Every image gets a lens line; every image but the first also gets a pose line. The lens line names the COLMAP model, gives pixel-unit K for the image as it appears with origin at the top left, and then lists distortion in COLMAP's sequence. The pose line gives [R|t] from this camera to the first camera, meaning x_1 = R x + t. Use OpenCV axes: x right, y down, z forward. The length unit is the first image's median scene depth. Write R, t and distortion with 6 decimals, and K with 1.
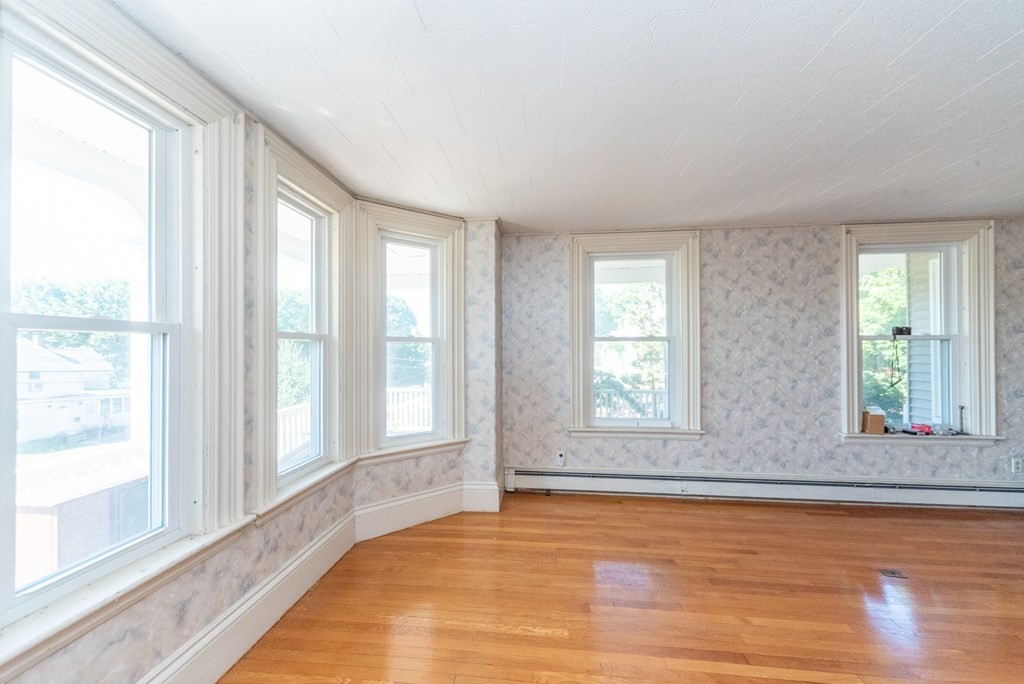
lens RADIAL K [[356.2, 0, 509.9], [0, 356.2, 347.9], [0, 0, 1]] dist [0.001520, -0.000157]
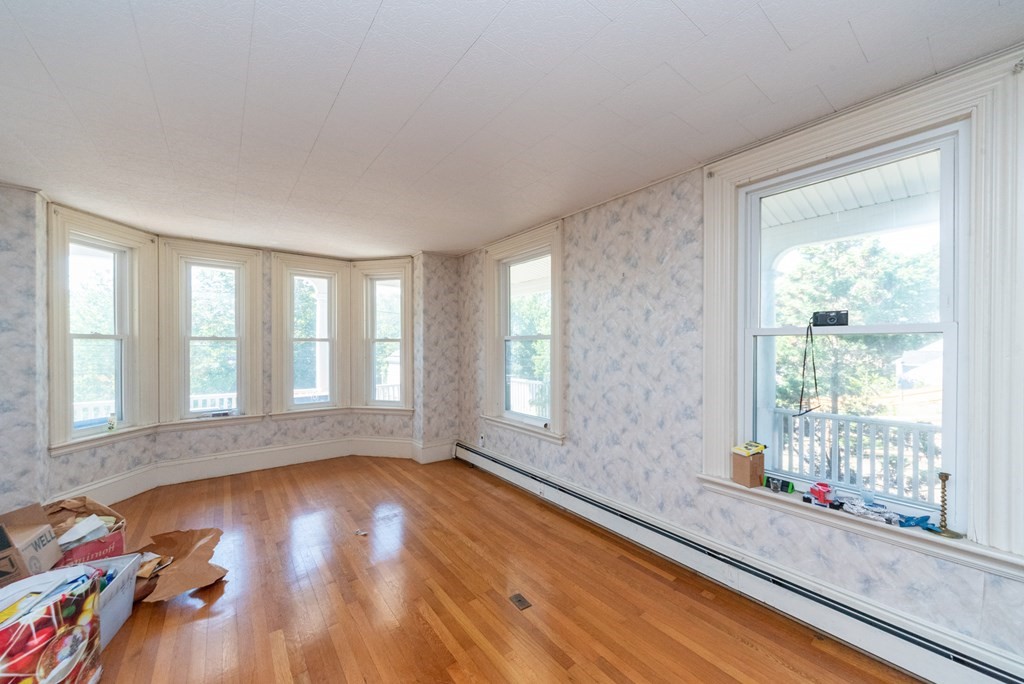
lens RADIAL K [[381.9, 0, 514.4], [0, 381.9, 347.5], [0, 0, 1]] dist [0.000389, -0.000029]
pose [[0.681201, 0.008181, -0.732051, 1.273465], [-0.000802, 0.999945, 0.010428, -0.008780], [0.732096, -0.006516, 0.681170, 0.250530]]
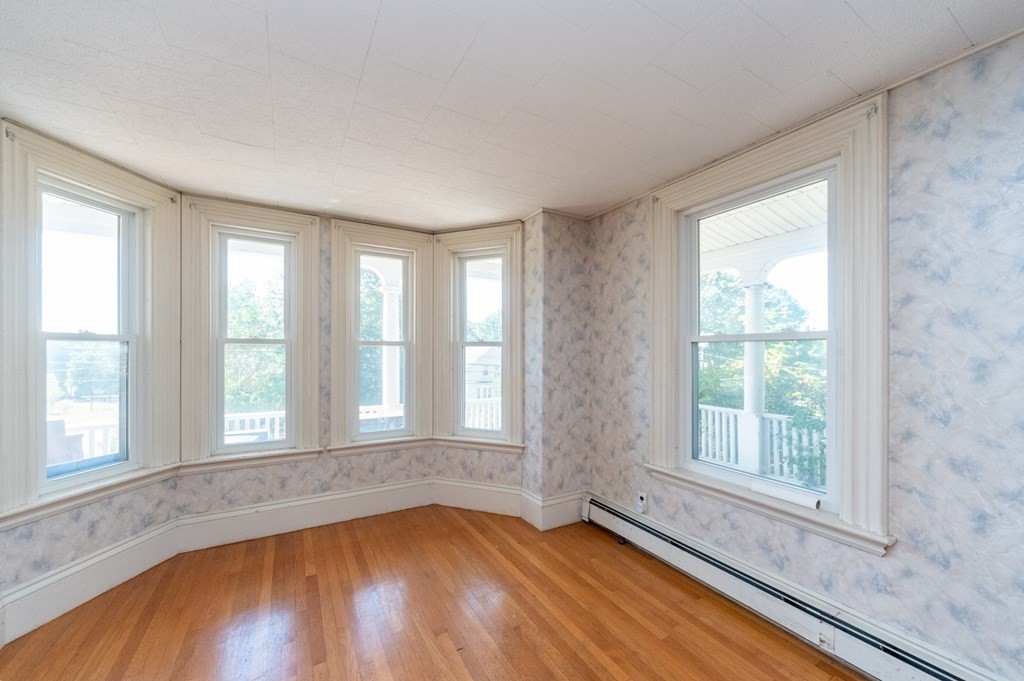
lens RADIAL K [[383.9, 0, 505.7], [0, 383.9, 352.1], [0, 0, 1]] dist [-0.001857, -0.000054]
pose [[0.574098, 0.005180, -0.818771, 0.706768], [-0.001641, 0.999985, 0.005176, -0.003814], [0.818785, -0.001628, 0.574098, 0.354172]]
